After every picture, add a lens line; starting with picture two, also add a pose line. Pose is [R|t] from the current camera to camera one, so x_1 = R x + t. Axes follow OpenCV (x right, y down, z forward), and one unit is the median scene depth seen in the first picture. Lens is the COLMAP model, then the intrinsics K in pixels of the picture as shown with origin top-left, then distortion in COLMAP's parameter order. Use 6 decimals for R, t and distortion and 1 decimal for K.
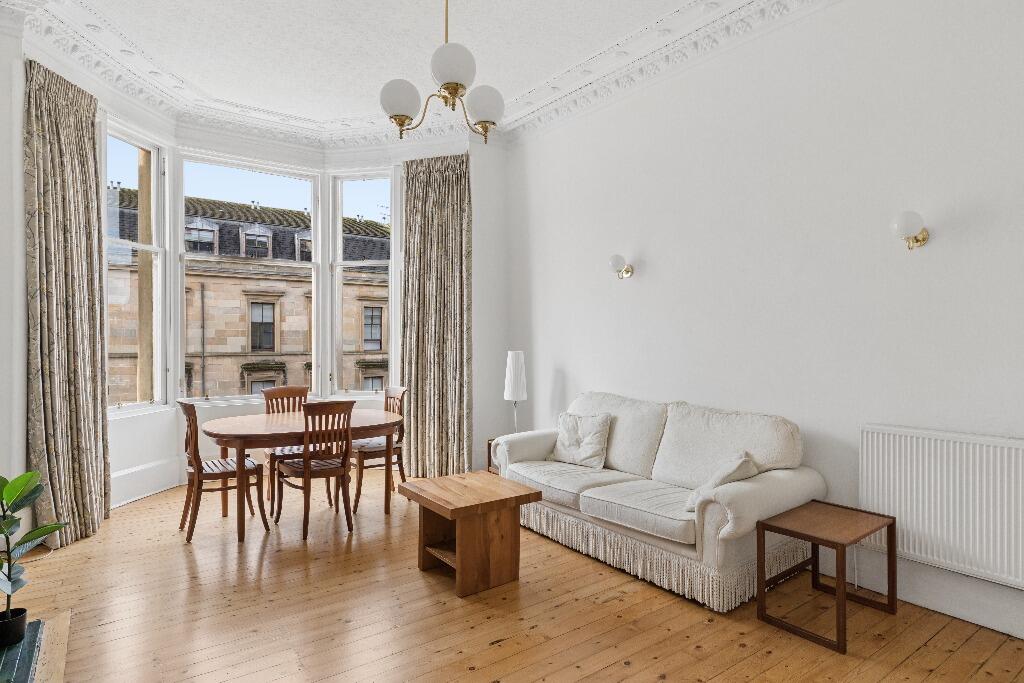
lens RADIAL K [[576.8, 0, 511.6], [0, 576.8, 340.0], [0, 0, 1]] dist [0.003464, 0.001913]
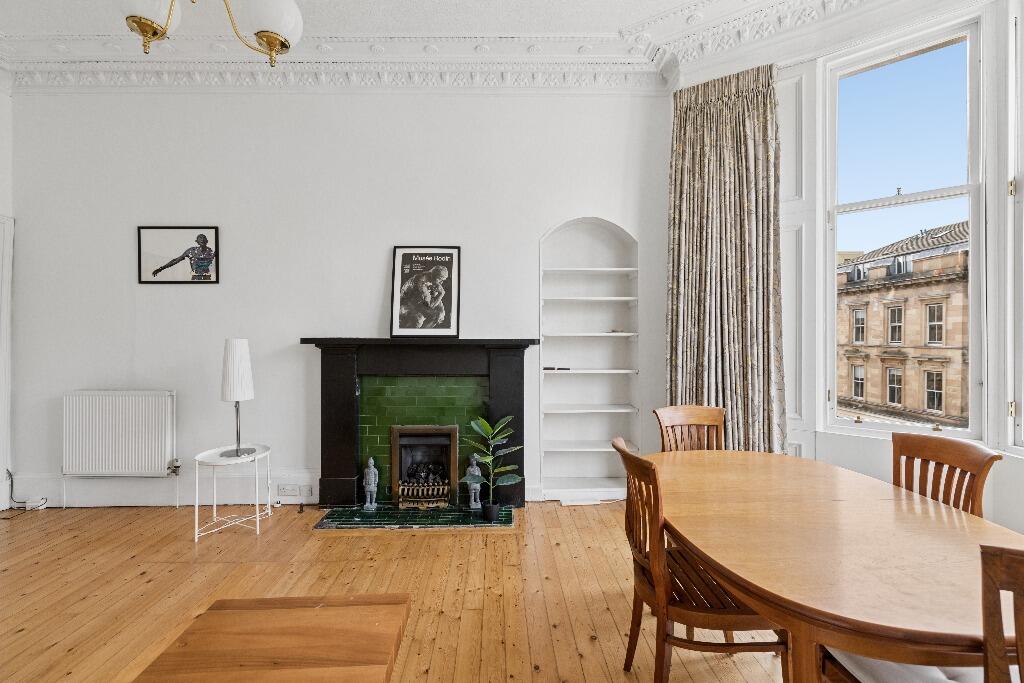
lens RADIAL K [[442.1, 0, 512.4], [0, 442.1, 338.4], [0, 0, 1]] dist [0.000391, 0.002022]
pose [[-0.564876, 0.000597, -0.825175, 0.077408], [-0.001041, 0.999998, 0.001437, 0.007294], [0.825175, 0.001671, -0.564875, 1.106634]]
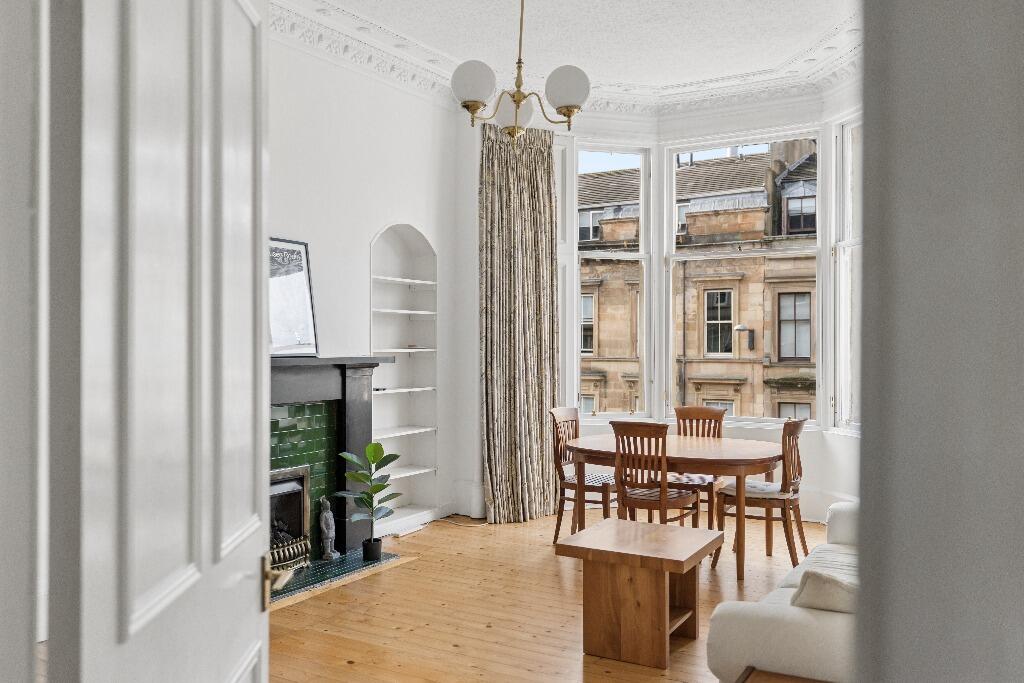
lens RADIAL K [[866.8, 0, 507.4], [0, 866.8, 339.2], [0, 0, 1]] dist [0.021433, -0.008864]
pose [[0.392946, -0.003137, -0.919556, 0.802814], [-0.001592, 0.999990, -0.004091, -0.014198], [0.919560, 0.003072, 0.392937, 0.287201]]
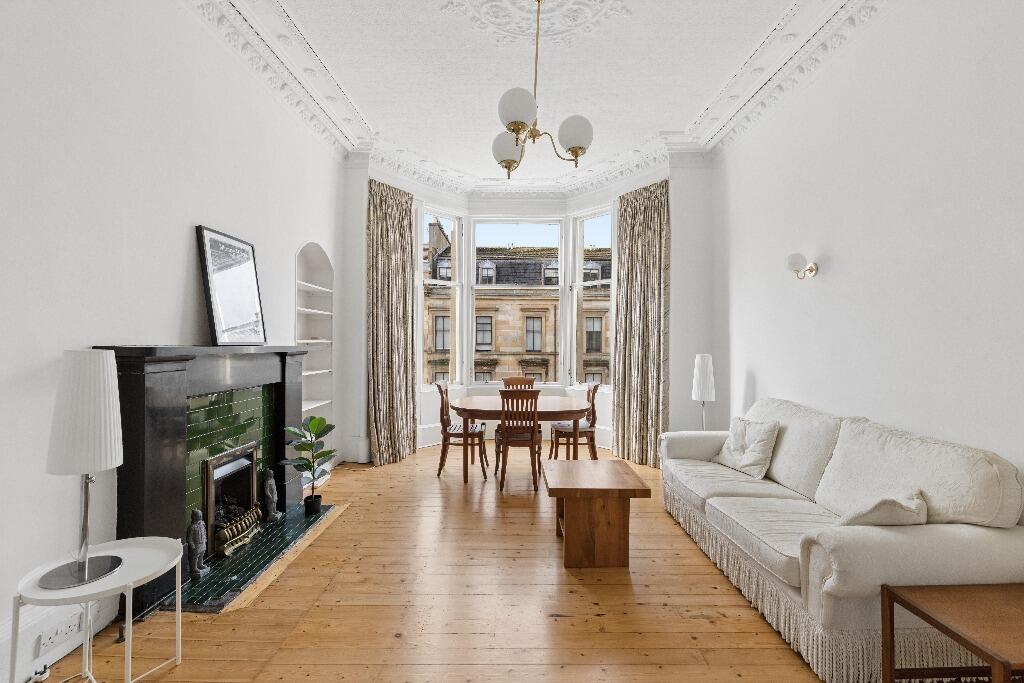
lens RADIAL K [[442.1, 0, 514.3], [0, 442.1, 342.9], [0, 0, 1]] dist [0.000391, 0.002022]
pose [[0.809636, 0.005222, -0.586910, 0.259681], [-0.007192, 0.999974, -0.001024, 0.001227], [0.586889, 0.005050, 0.809652, 0.170104]]
